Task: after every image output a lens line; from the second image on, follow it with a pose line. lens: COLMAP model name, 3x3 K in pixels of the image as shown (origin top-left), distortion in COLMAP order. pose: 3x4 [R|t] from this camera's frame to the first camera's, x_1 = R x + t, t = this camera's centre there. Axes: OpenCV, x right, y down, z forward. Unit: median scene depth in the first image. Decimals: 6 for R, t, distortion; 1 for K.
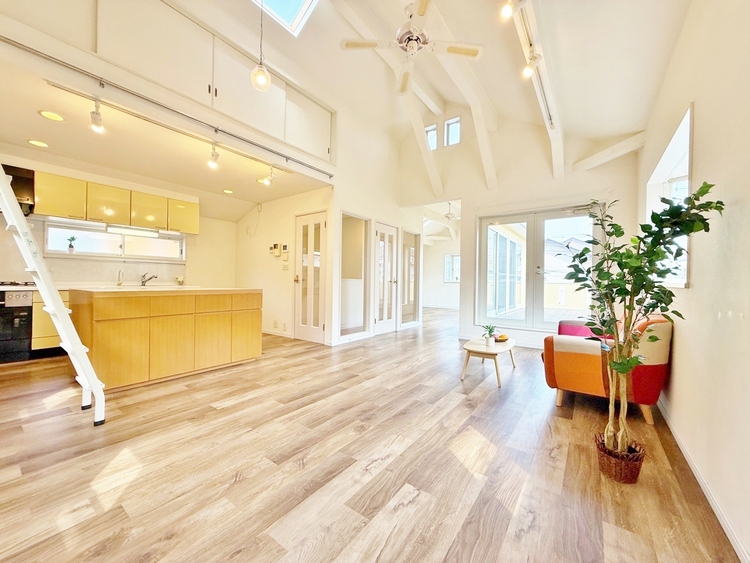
lens RADIAL K [[298.8, 0, 372.4], [0, 298.8, 281.1], [0, 0, 1]] dist [-0.001023, 0.001010]
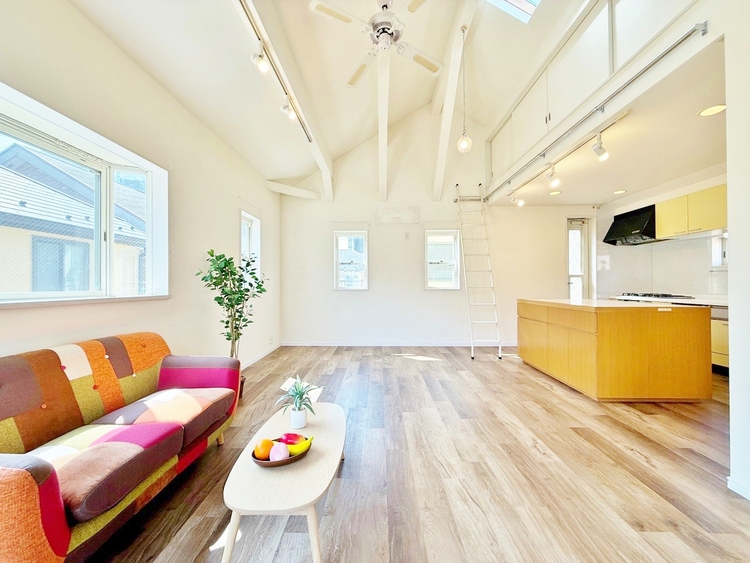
lens RADIAL K [[298.8, 0, 372.4], [0, 298.8, 280.6], [0, 0, 1]] dist [-0.001023, 0.001010]
pose [[-0.818202, -0.017528, -0.574664, 0.549399], [-0.007520, 0.999776, -0.019788, -0.021367], [0.574882, -0.011869, -0.818150, 1.391008]]
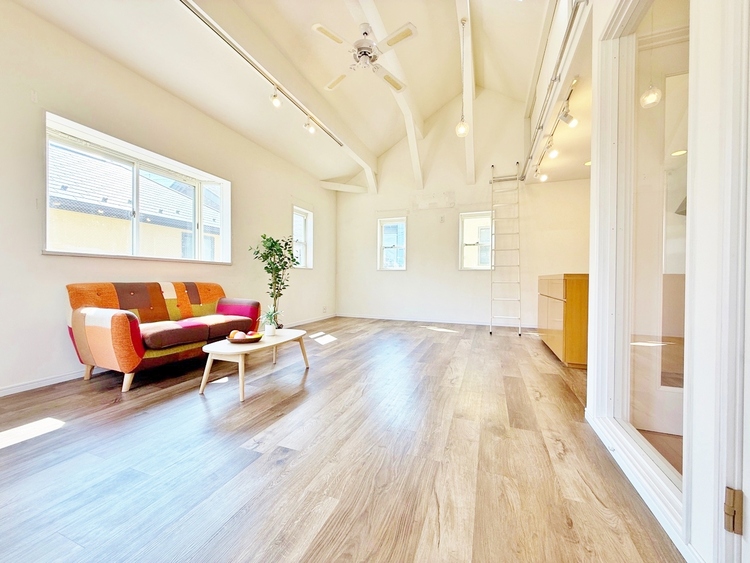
lens RADIAL K [[298.8, 0, 372.2], [0, 298.8, 280.6], [0, 0, 1]] dist [-0.001023, 0.001010]
pose [[-0.964822, -0.018670, -0.262241, 0.319460], [-0.019931, 0.999799, 0.002149, 0.056508], [0.262148, 0.007301, -0.965000, 1.727634]]
